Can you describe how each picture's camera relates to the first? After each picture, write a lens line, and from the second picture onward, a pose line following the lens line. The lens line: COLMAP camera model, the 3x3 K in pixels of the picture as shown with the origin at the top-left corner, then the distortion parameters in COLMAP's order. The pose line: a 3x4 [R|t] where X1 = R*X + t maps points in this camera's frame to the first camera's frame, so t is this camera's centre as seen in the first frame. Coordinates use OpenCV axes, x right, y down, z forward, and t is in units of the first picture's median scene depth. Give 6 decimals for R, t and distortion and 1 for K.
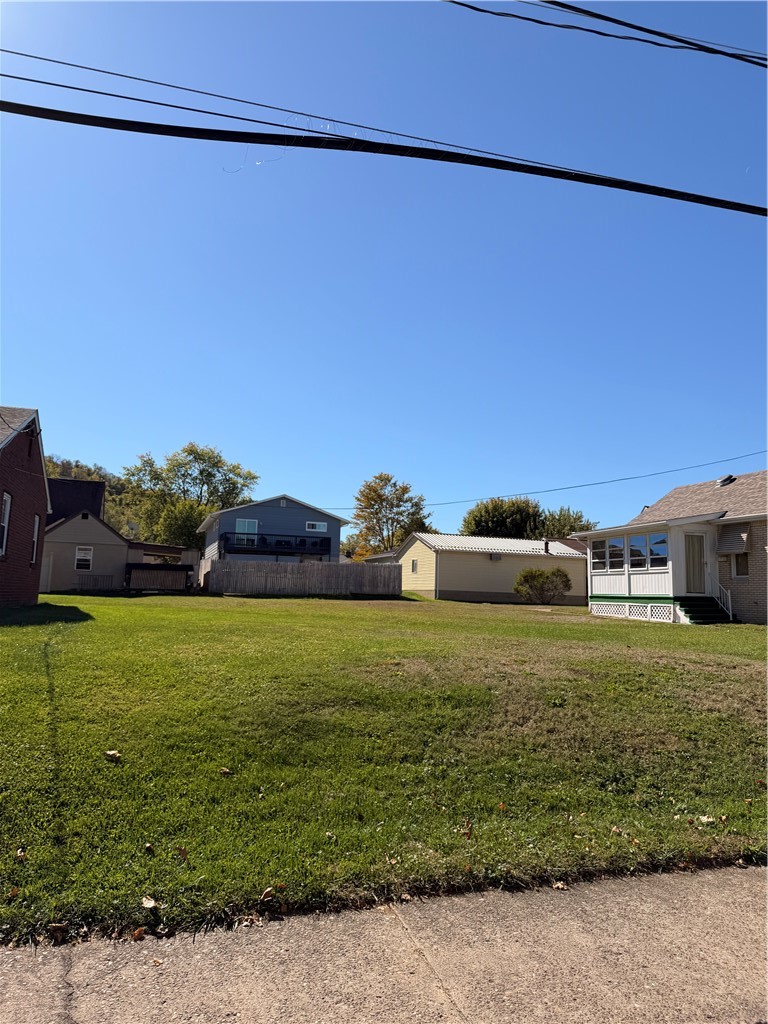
lens RADIAL K [[729.4, 0, 384.0], [0, 729.4, 512.0], [0, 0, 1]] dist [0.005570, -0.003615]
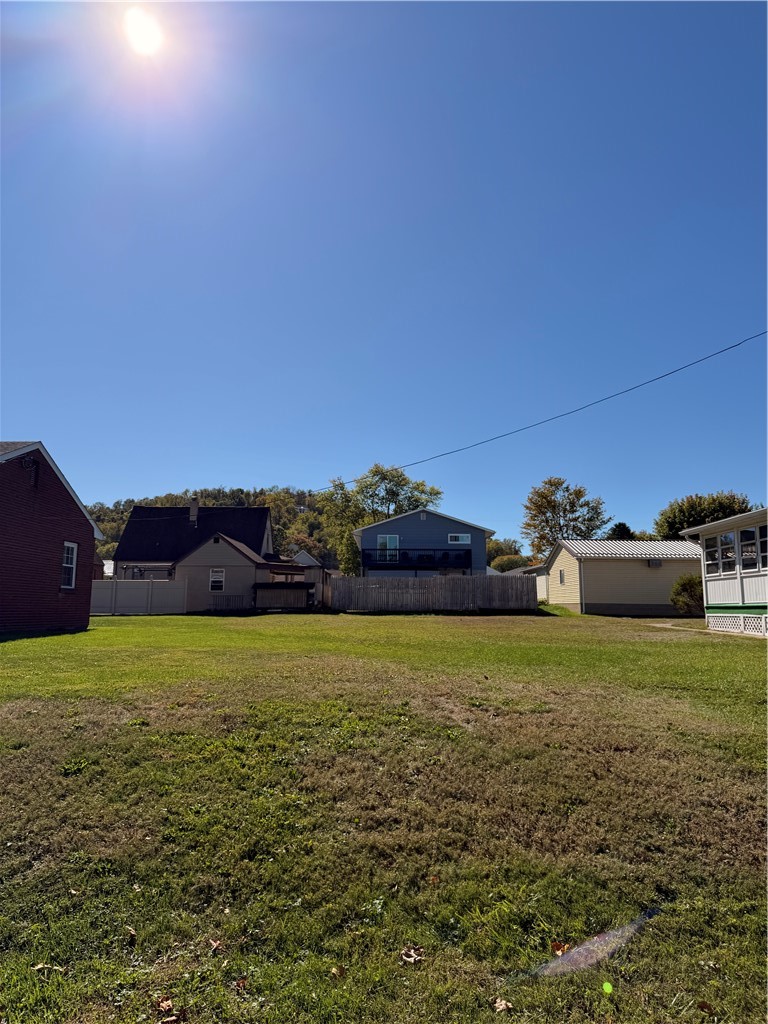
lens RADIAL K [[729.4, 0, 384.0], [0, 729.4, 512.0], [0, 0, 1]] dist [0.005570, -0.003615]
pose [[0.928210, -0.066351, -0.366092, 0.175576], [0.057836, 0.997740, -0.034192, 0.012542], [0.367534, 0.010564, 0.929950, 0.081869]]
